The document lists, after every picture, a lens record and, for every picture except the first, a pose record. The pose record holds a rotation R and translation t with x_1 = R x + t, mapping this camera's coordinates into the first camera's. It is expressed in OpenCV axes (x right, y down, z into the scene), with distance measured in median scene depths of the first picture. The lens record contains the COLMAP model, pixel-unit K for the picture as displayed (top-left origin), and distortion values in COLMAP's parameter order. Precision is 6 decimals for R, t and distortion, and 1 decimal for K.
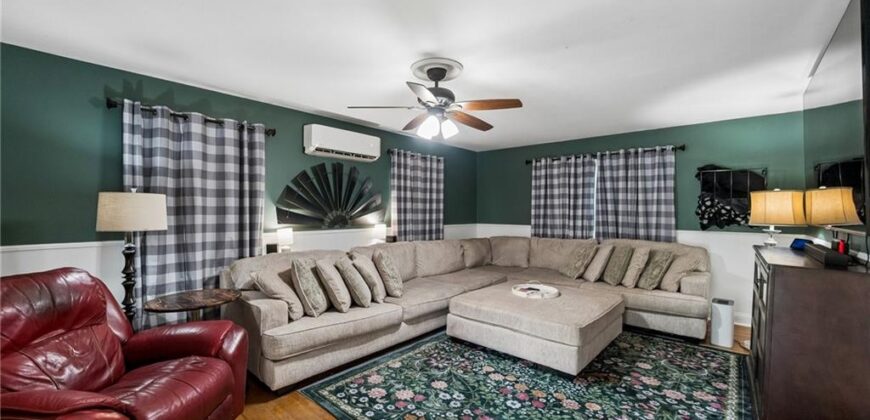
lens RADIAL K [[344.3, 0, 438.0], [0, 344.3, 213.3], [0, 0, 1]] dist [-0.004035, -0.000607]
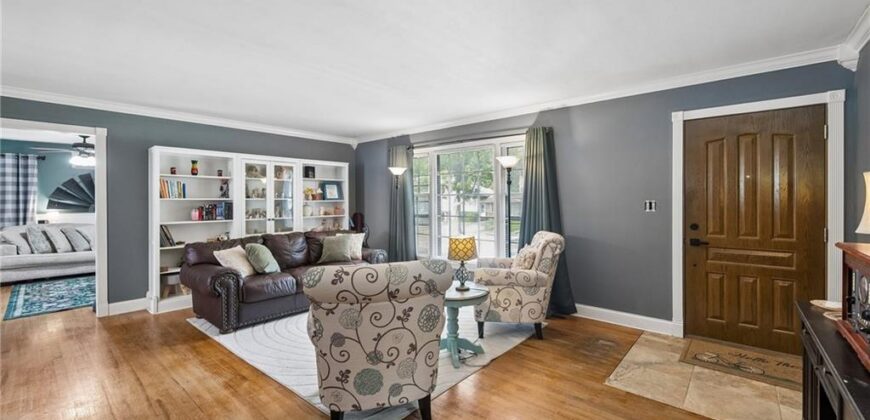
lens RADIAL K [[344.3, 0, 431.7], [0, 344.3, 205.2], [0, 0, 1]] dist [-0.004035, -0.000607]
pose [[0.999808, -0.017534, 0.008717, 1.641906], [0.017544, 0.999845, -0.001145, 0.052169], [-0.008695, 0.001298, 0.999961, -0.864708]]
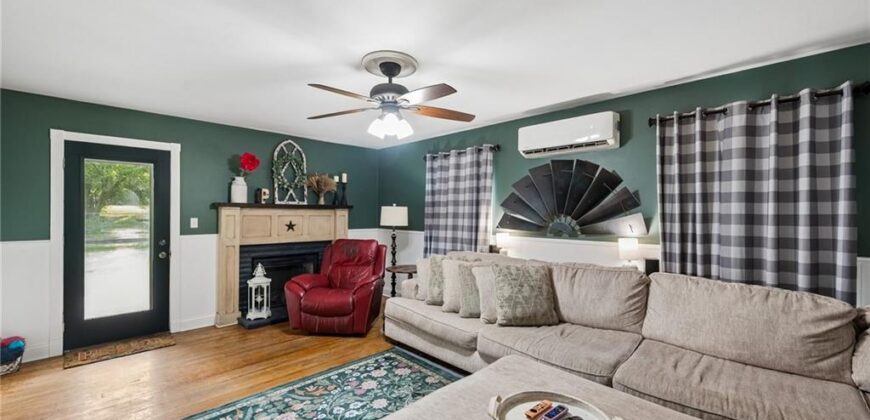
lens RADIAL K [[344.3, 0, 436.4], [0, 344.3, 209.8], [0, 0, 1]] dist [-0.004035, -0.000607]
pose [[-0.077529, -0.015625, -0.996868, 0.722816], [-0.015543, 0.999775, -0.014461, -0.009964], [0.996869, 0.014373, -0.077755, 0.951477]]
